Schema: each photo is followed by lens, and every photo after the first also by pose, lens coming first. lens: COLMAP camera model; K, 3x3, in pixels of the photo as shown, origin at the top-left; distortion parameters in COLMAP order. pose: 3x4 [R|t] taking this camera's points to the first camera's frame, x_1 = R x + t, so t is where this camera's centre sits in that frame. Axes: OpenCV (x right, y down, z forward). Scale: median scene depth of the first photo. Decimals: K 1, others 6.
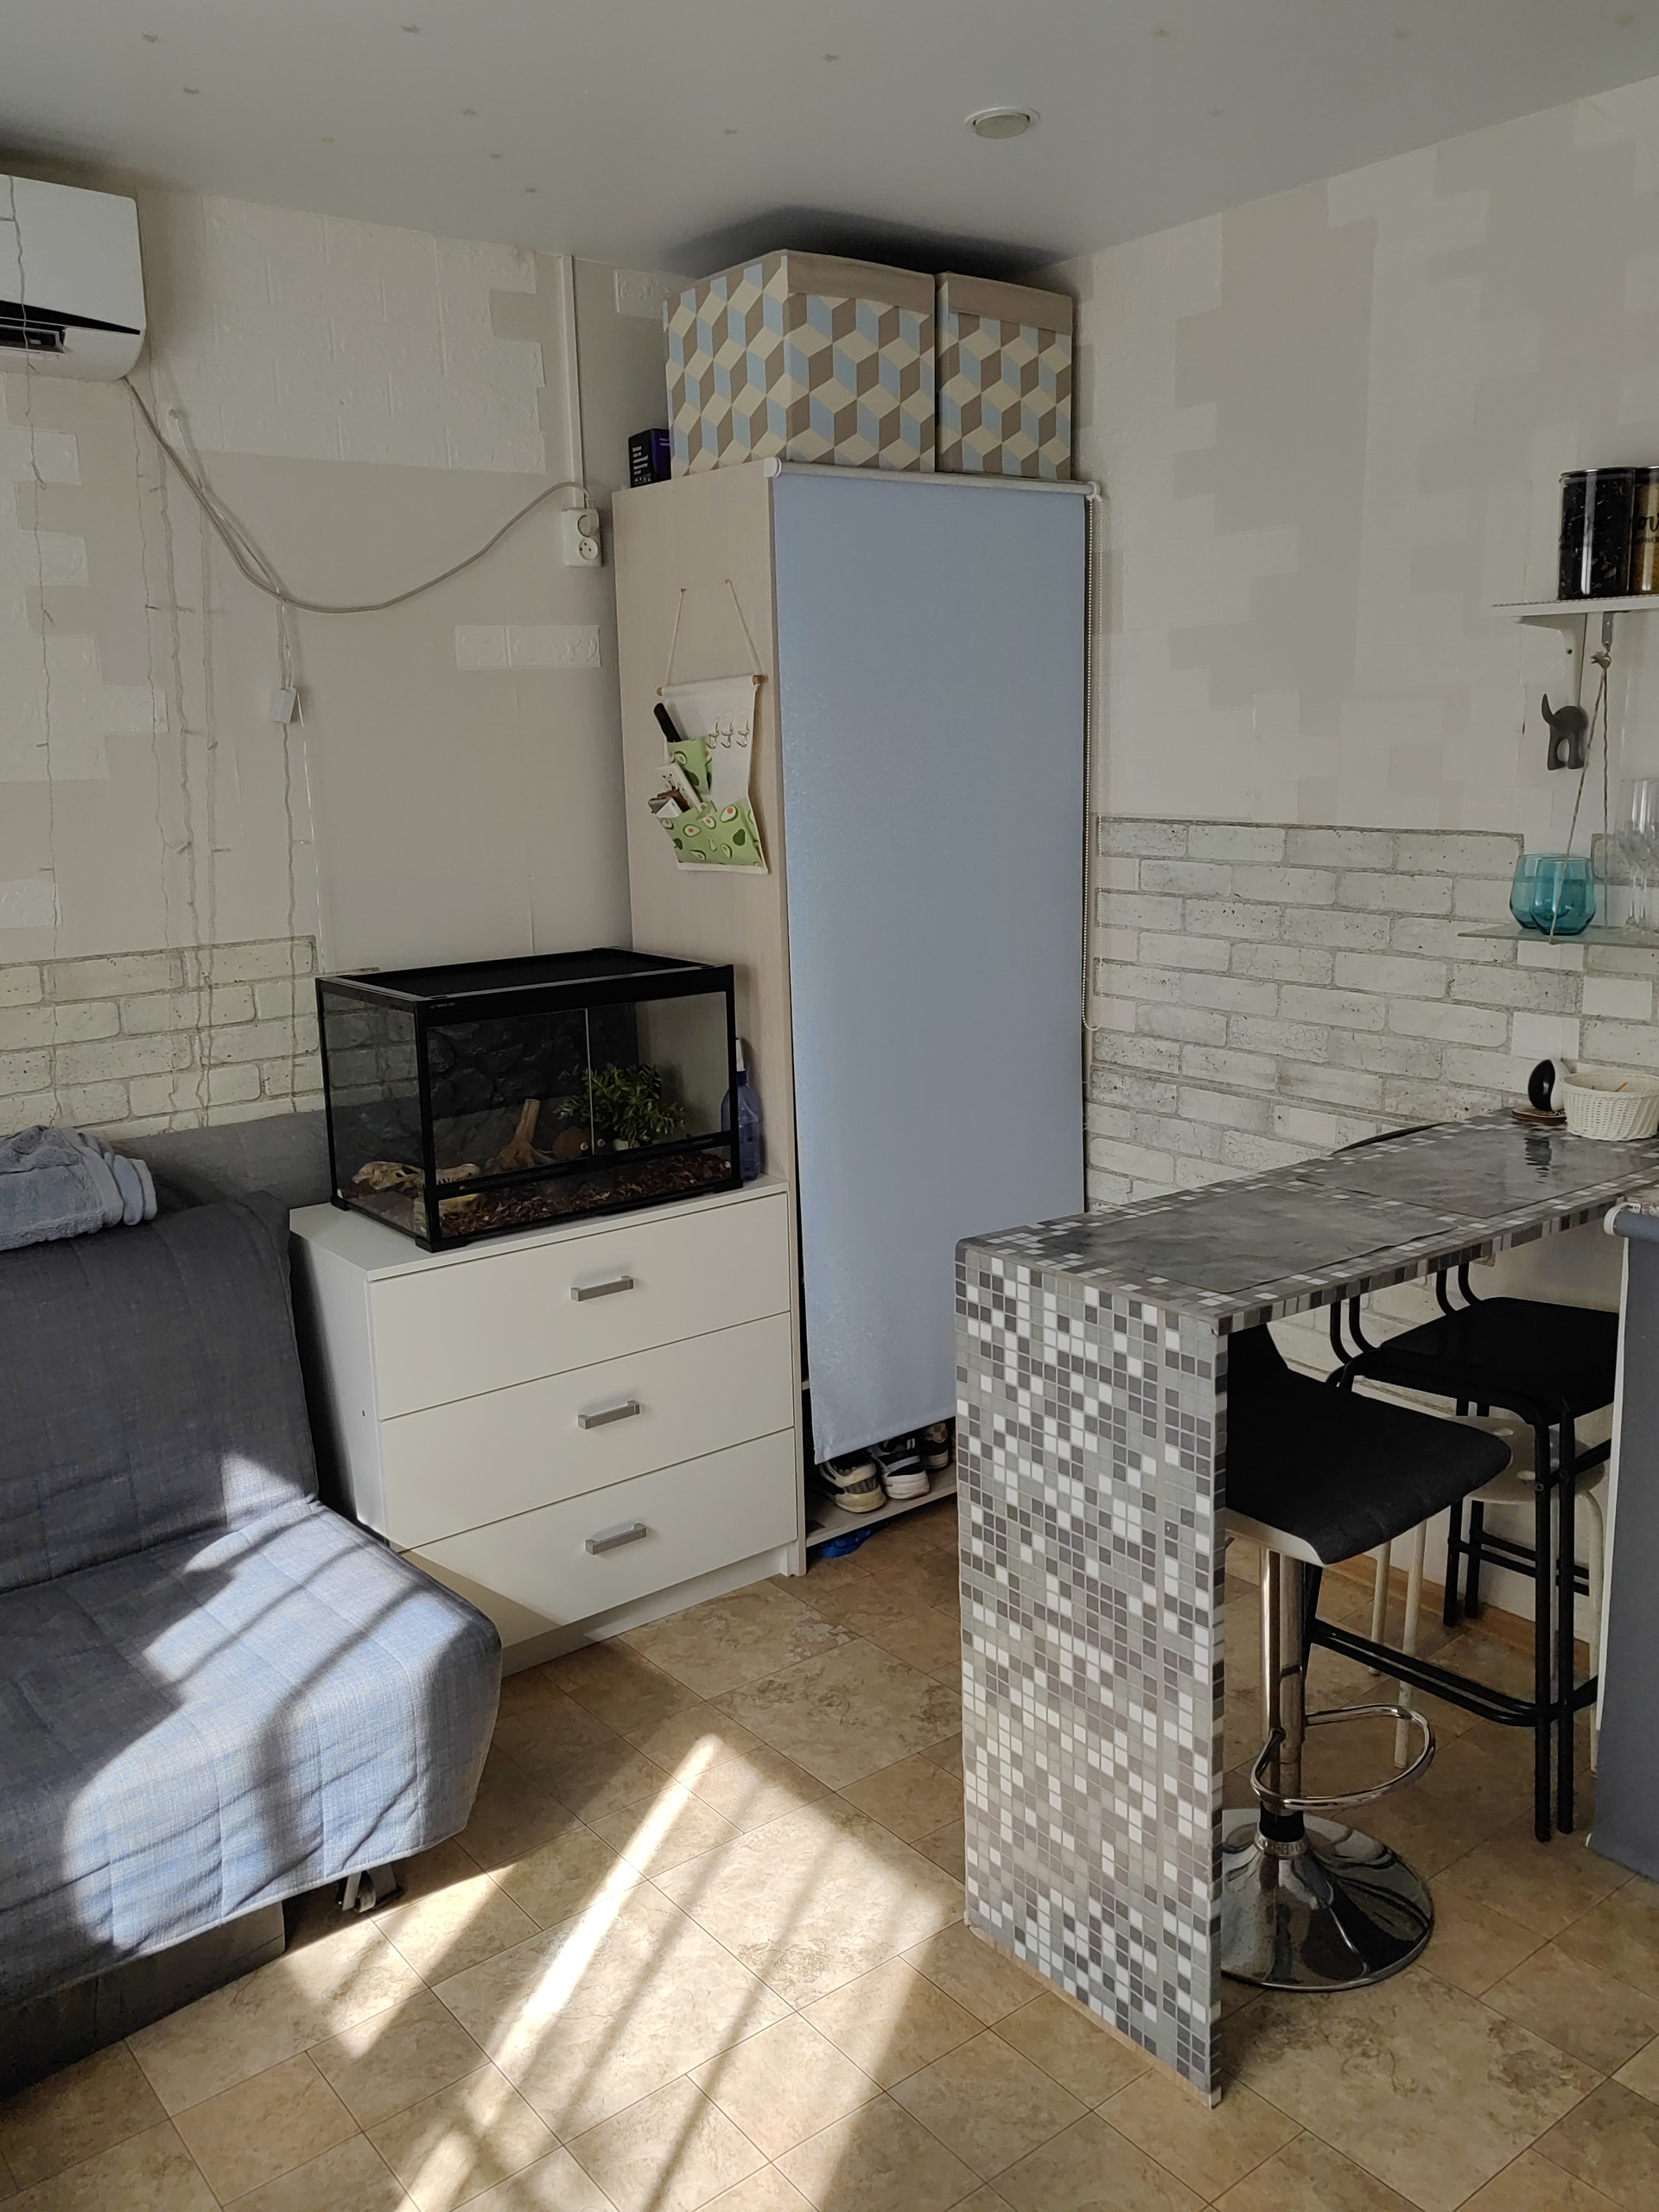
lens RADIAL K [[1774.1, 0, 820.5], [0, 1774.1, 1106.6], [0, 0, 1]] dist [0.032317, -0.015401]
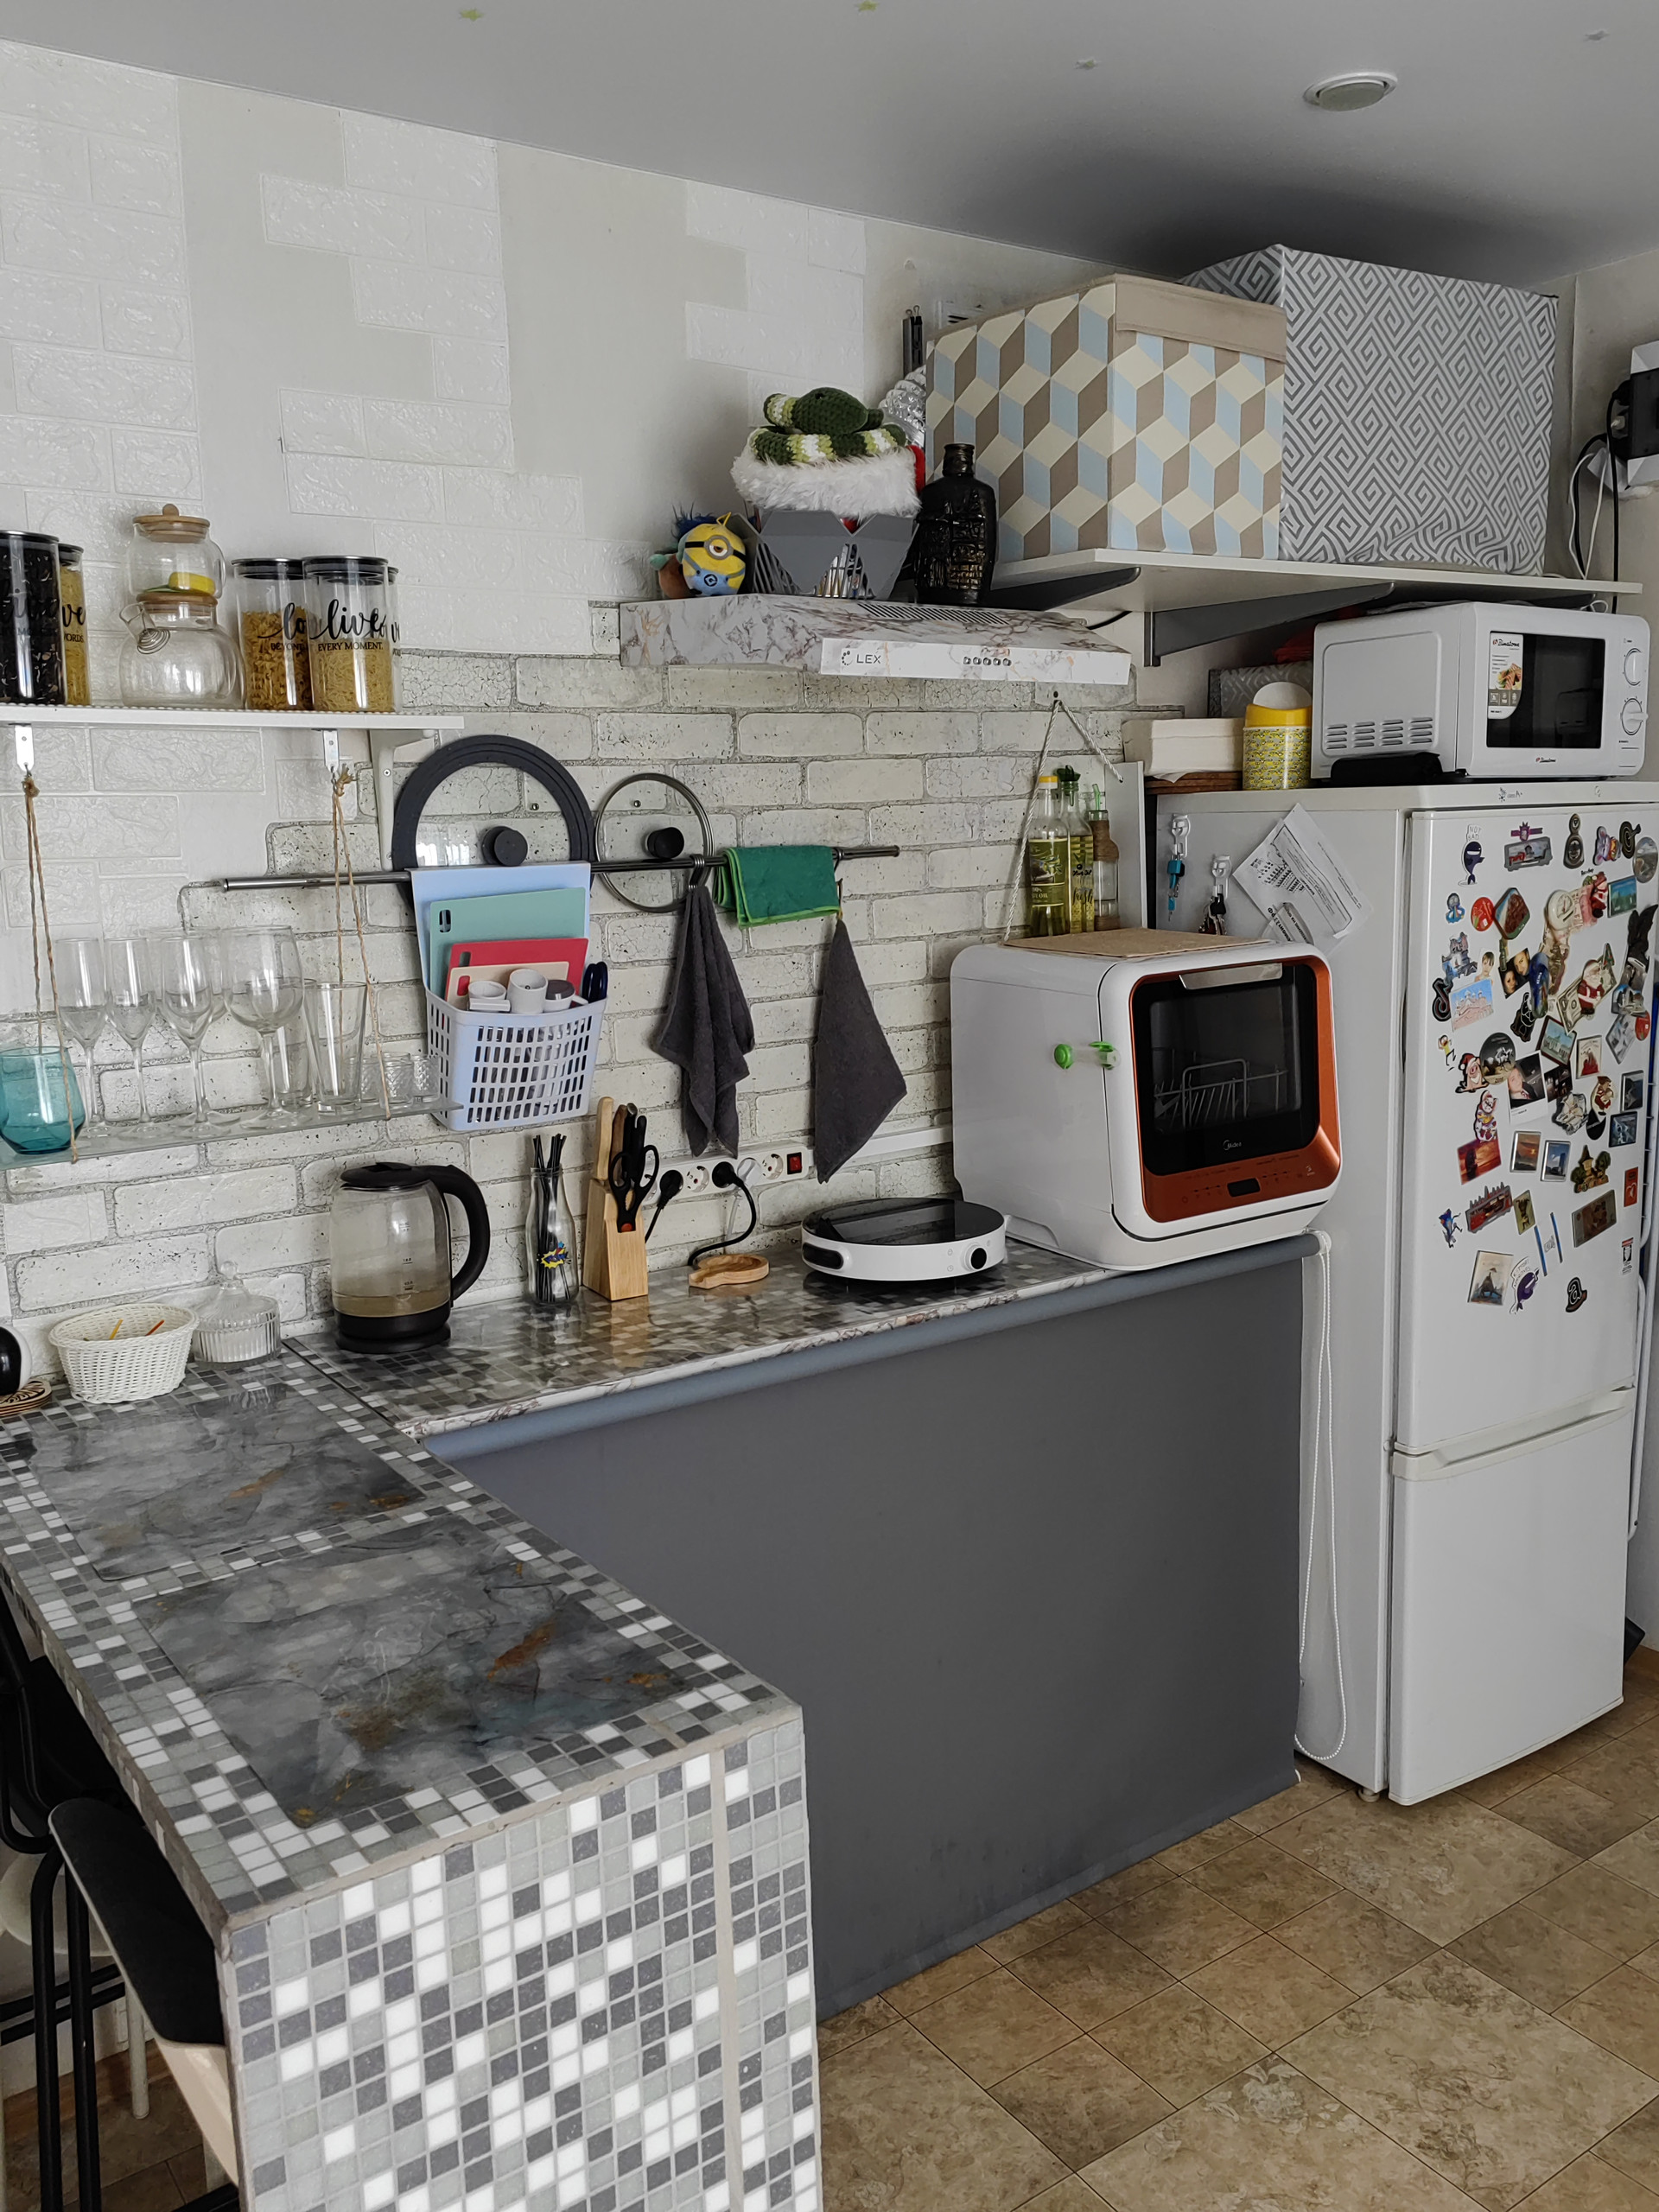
lens RADIAL K [[1774.1, 0, 835.1], [0, 1774.1, 1105.2], [0, 0, 1]] dist [0.032317, -0.015401]
pose [[0.059124, -0.138816, 0.988552, -0.361579], [0.231921, 0.965098, 0.121651, -0.158369], [-0.970936, 0.222073, 0.089254, 0.752385]]
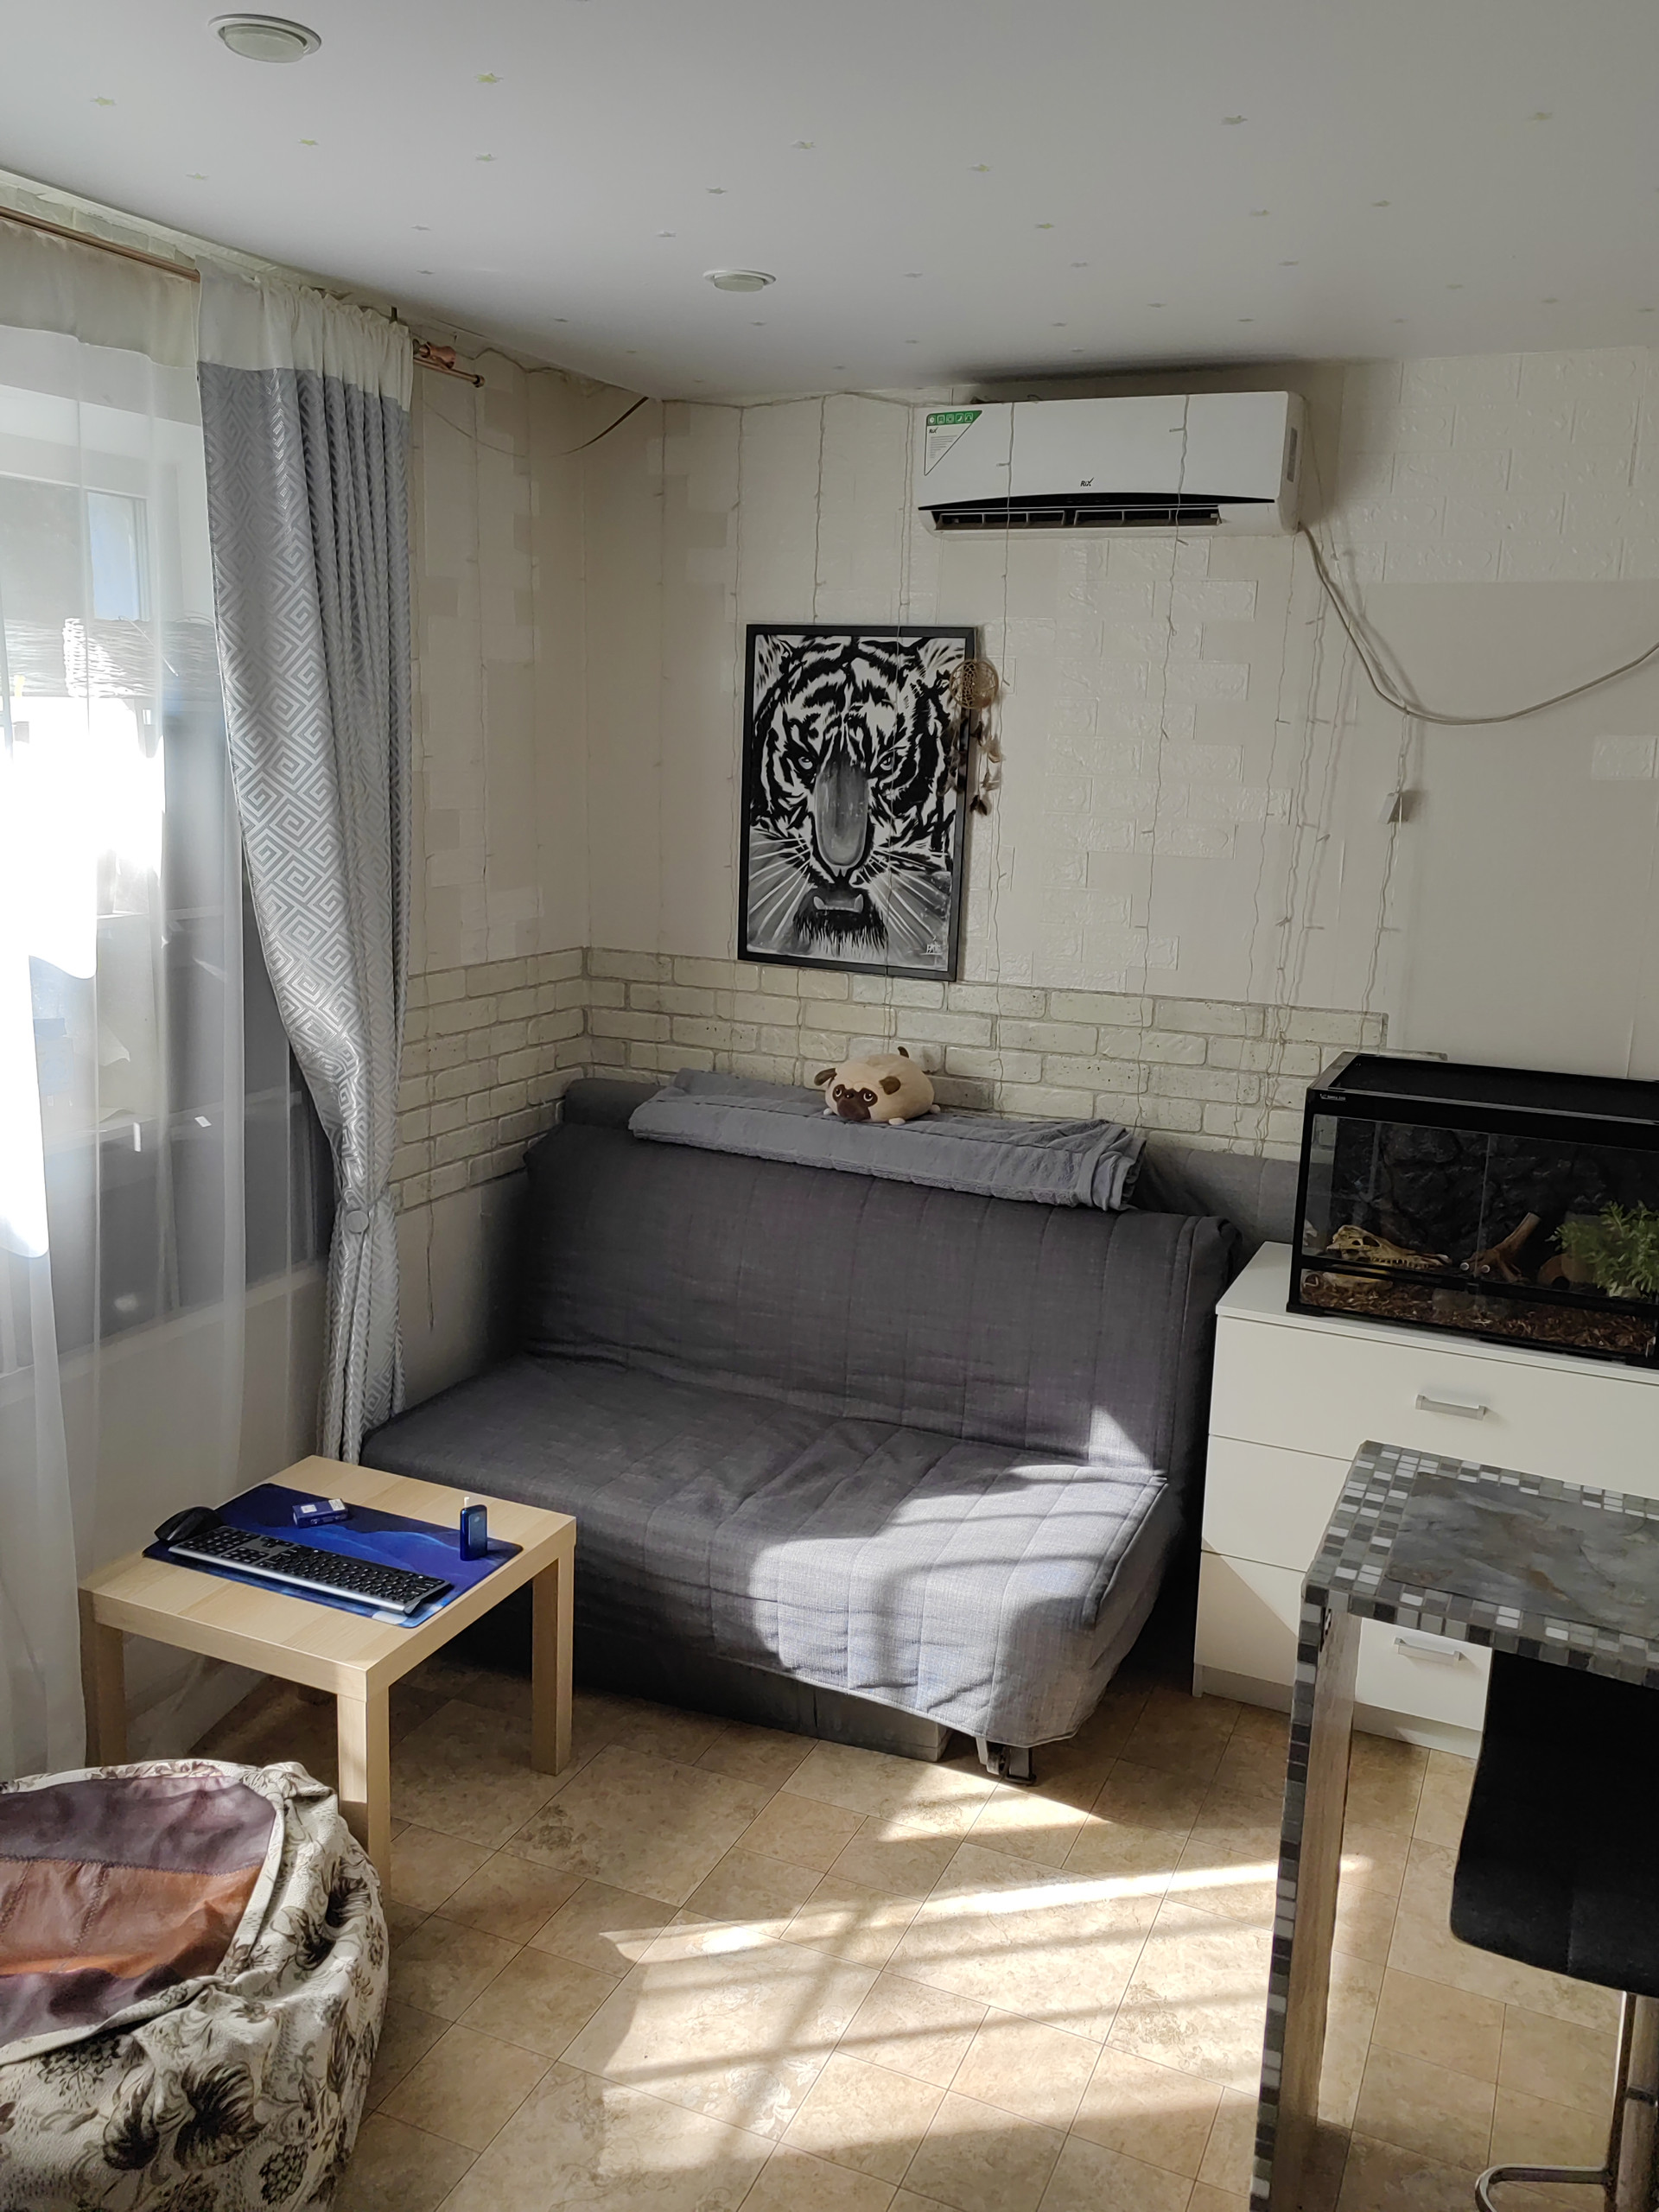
lens RADIAL K [[1774.1, 0, 841.2], [0, 1774.1, 1103.4], [0, 0, 1]] dist [0.032317, -0.015401]
pose [[0.468063, 0.224948, -0.854585, 0.739533], [-0.214438, 0.967067, 0.137106, -0.176029], [0.857282, 0.119081, 0.500886, 0.243344]]
